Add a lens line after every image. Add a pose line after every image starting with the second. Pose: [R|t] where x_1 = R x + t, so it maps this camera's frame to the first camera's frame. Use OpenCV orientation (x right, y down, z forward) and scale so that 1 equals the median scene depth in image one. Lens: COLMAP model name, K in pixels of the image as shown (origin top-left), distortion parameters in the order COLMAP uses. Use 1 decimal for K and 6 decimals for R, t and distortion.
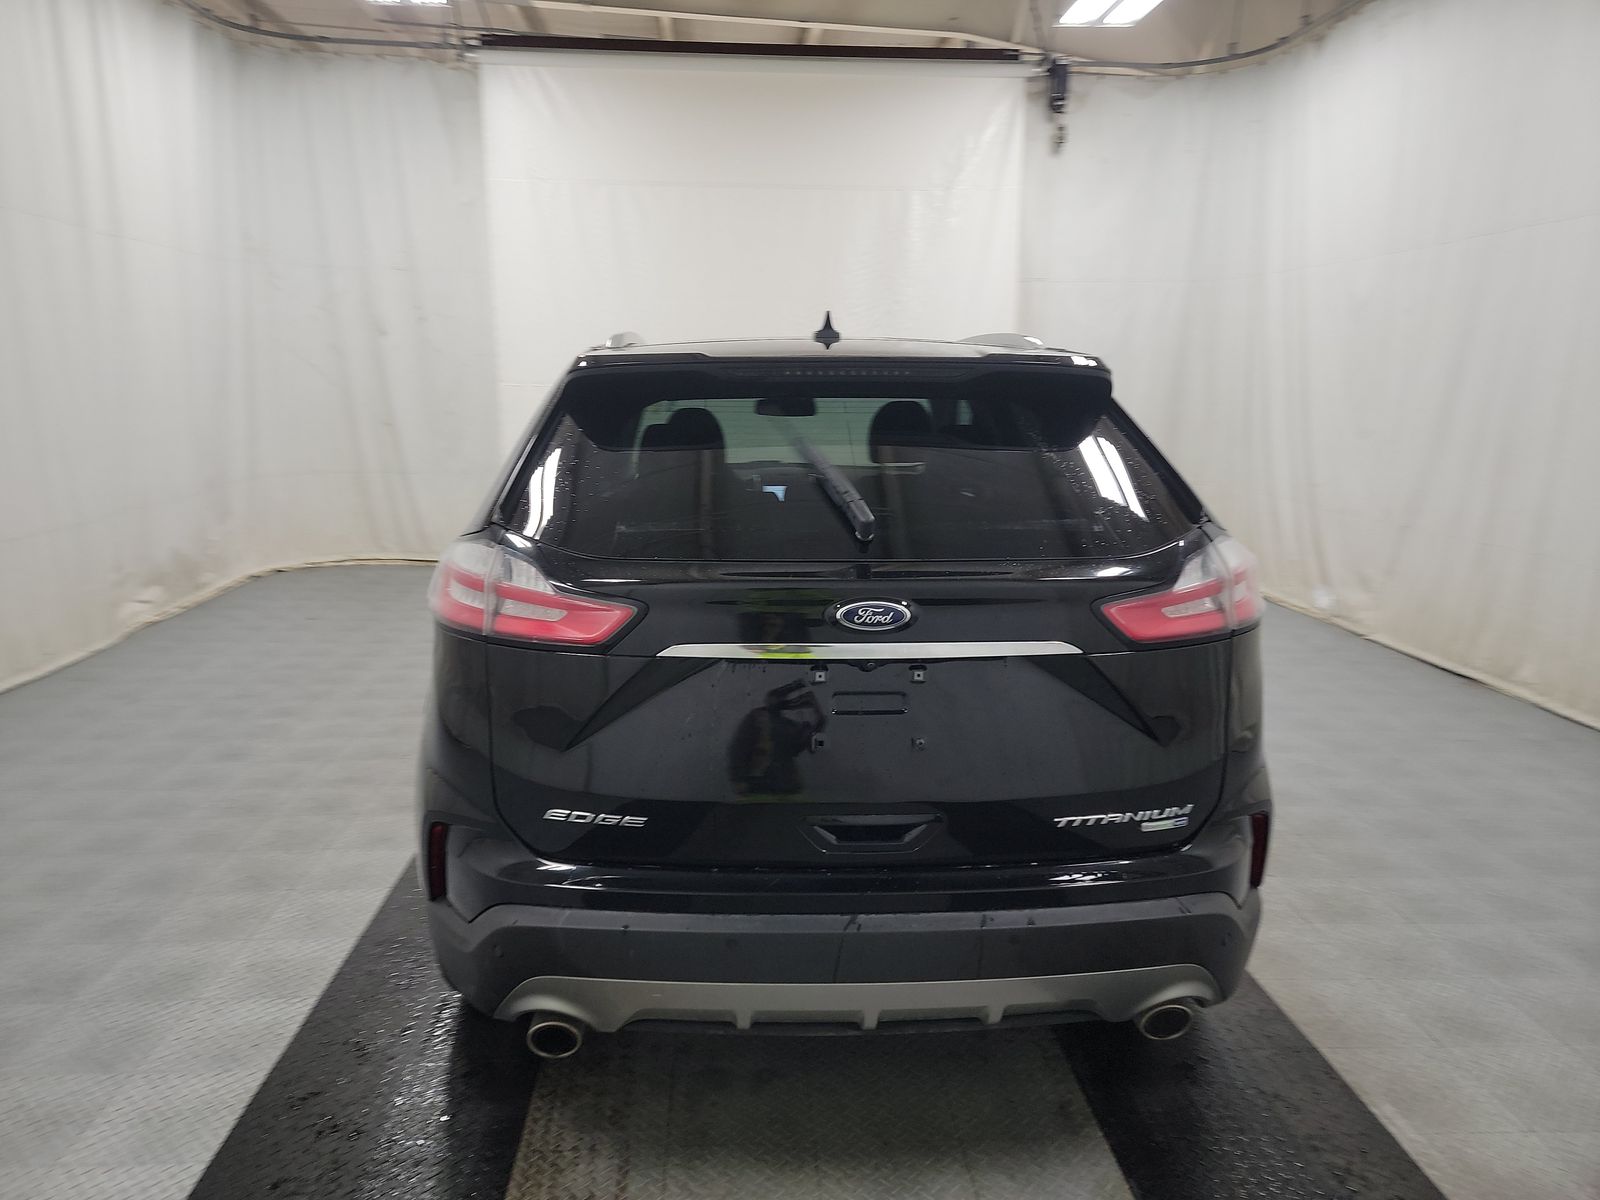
lens RADIAL K [[1093.6, 0, 777.0], [0, 1093.6, 585.4], [0, 0, 1]] dist [0.071047, -0.052732]
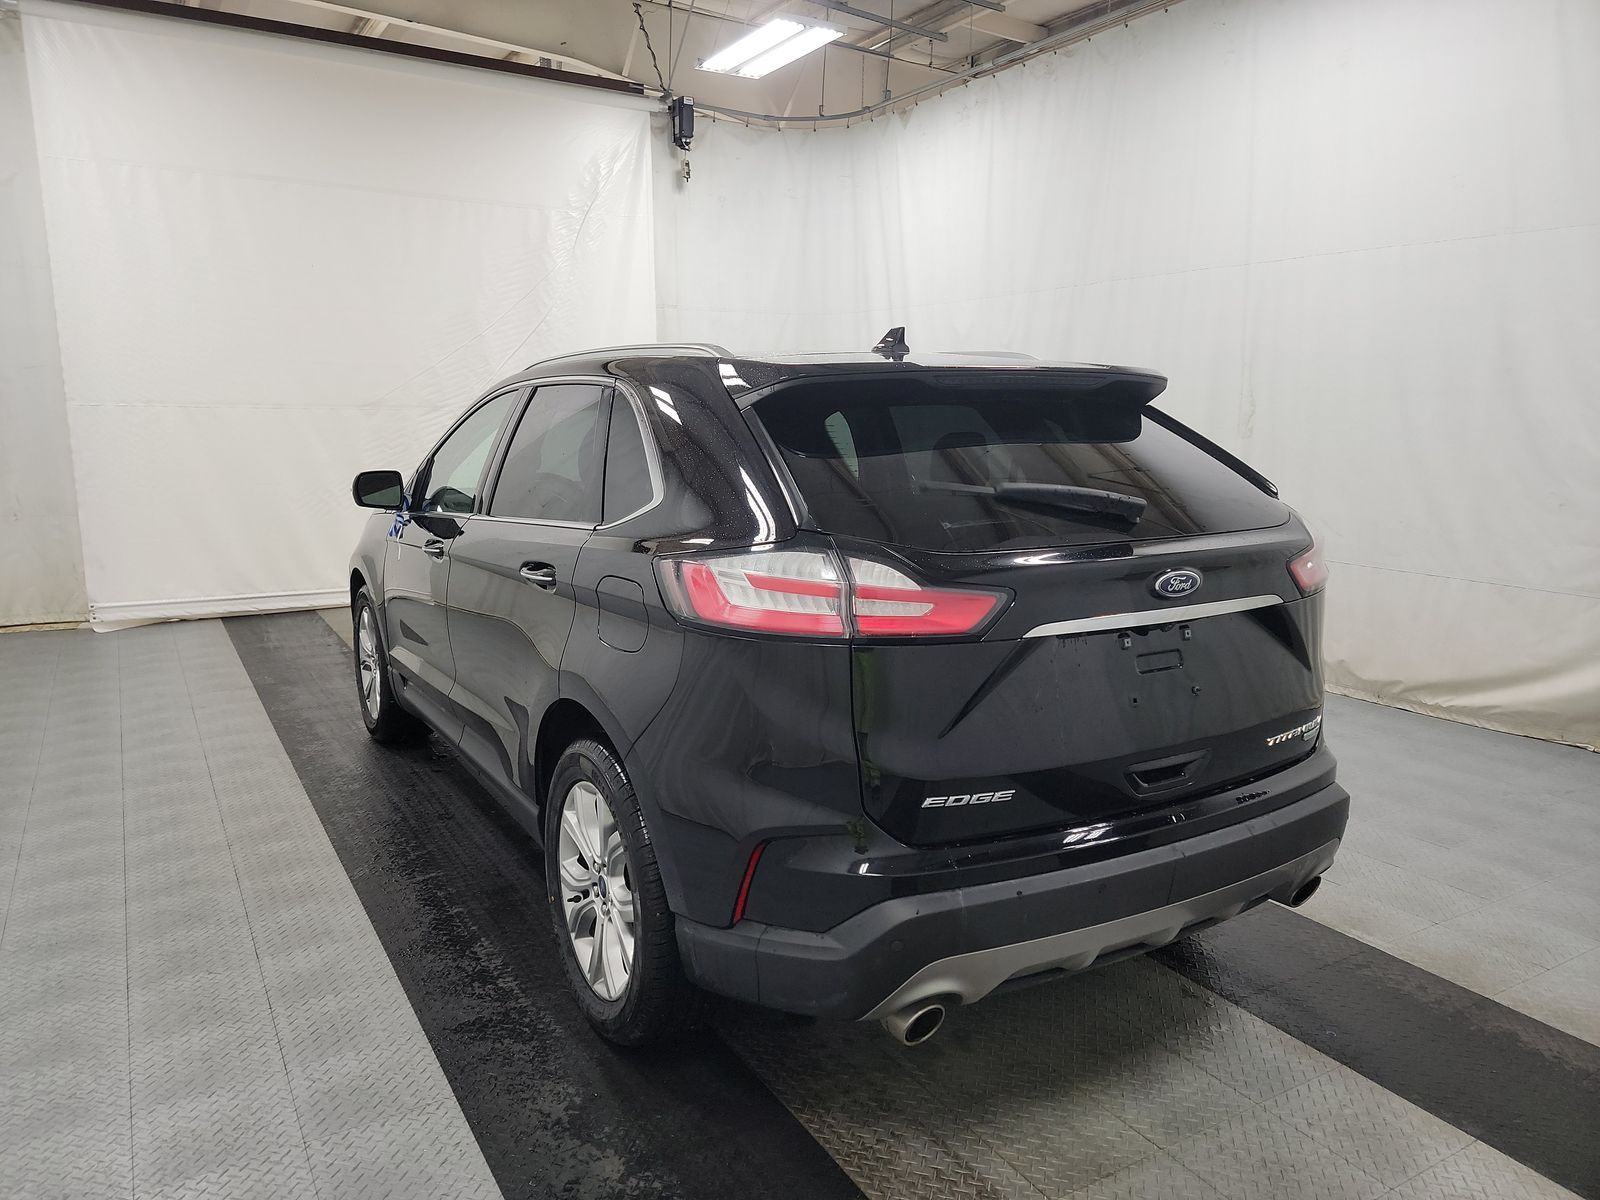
lens RADIAL K [[1091.3, 0, 788.4], [0, 1091.3, 603.5], [0, 0, 1]] dist [0.068128, -0.056905]
pose [[0.884523, -0.085181, 0.458653, -0.613040], [0.088686, 0.995962, 0.013939, -0.003146], [-0.457989, 0.028347, 0.888506, 0.114792]]
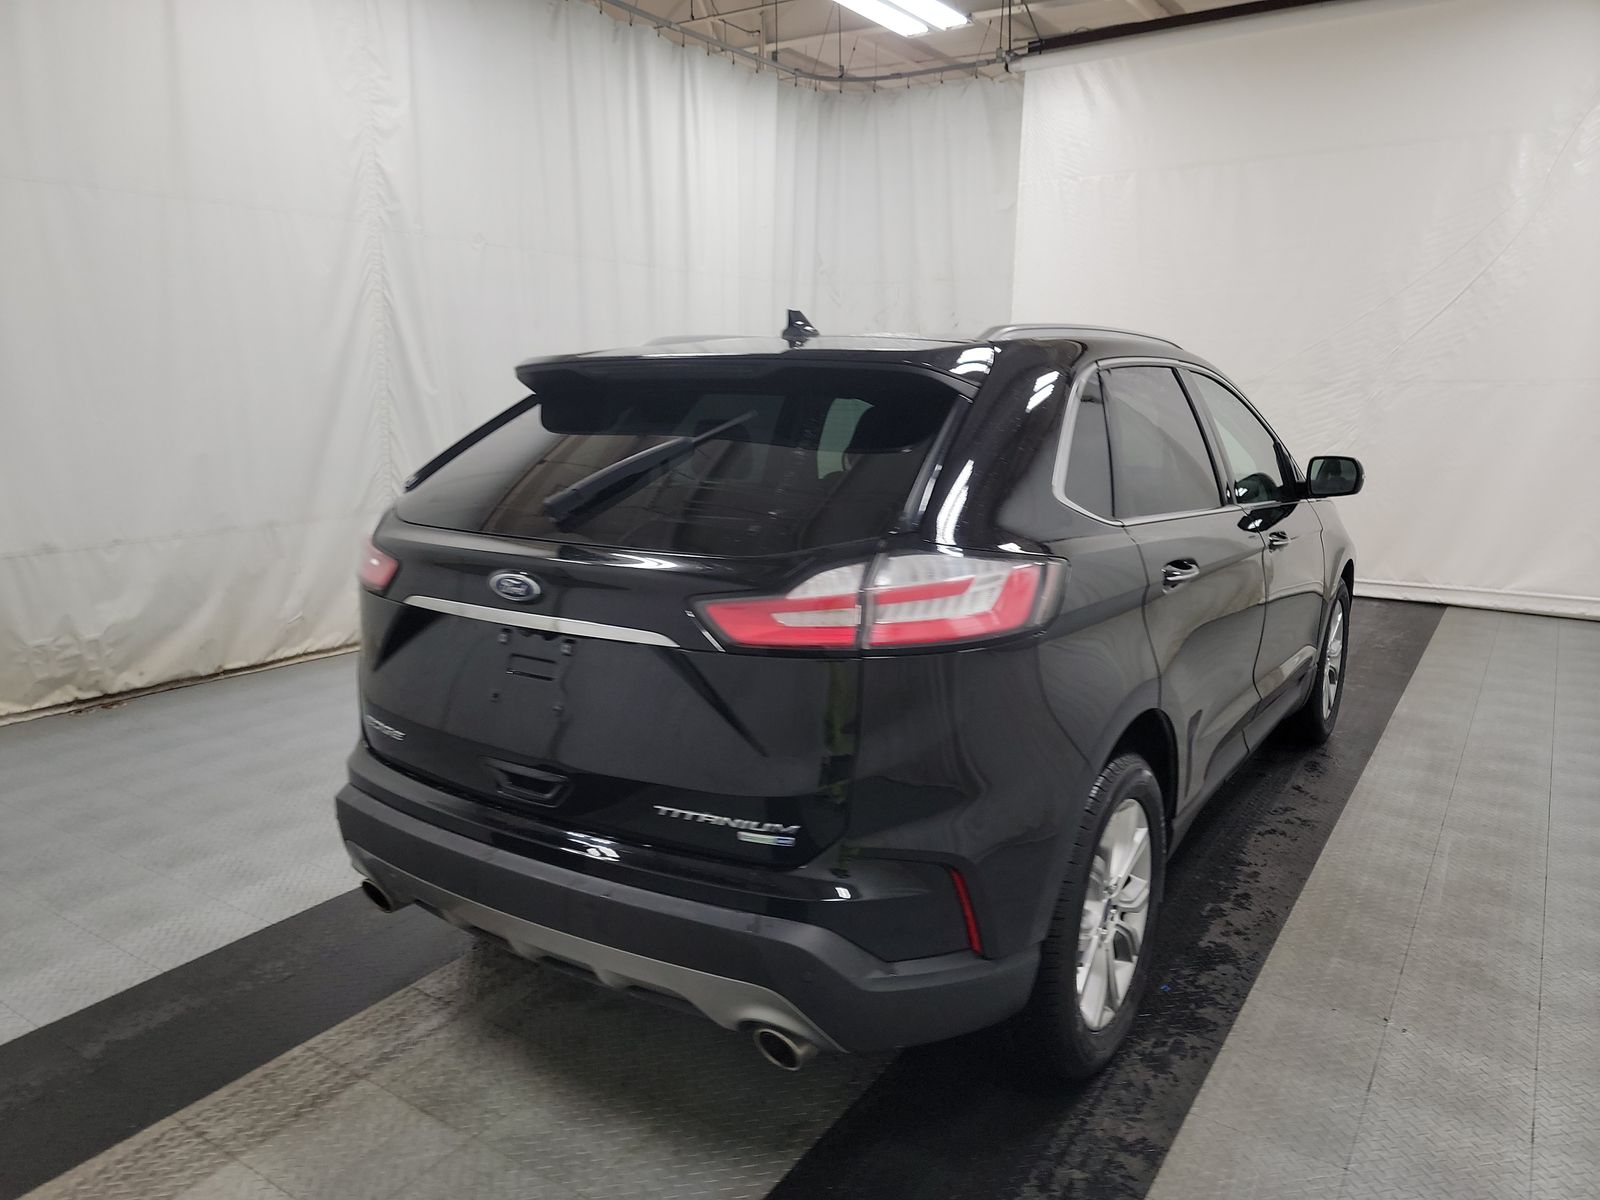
lens RADIAL K [[1091.3, 0, 788.4], [0, 1091.3, 603.5], [0, 0, 1]] dist [0.068128, -0.056905]
pose [[0.808014, 0.107855, -0.579207, 0.724906], [-0.099536, 0.993959, 0.046230, -0.026525], [0.580695, 0.020298, 0.813868, 0.189616]]
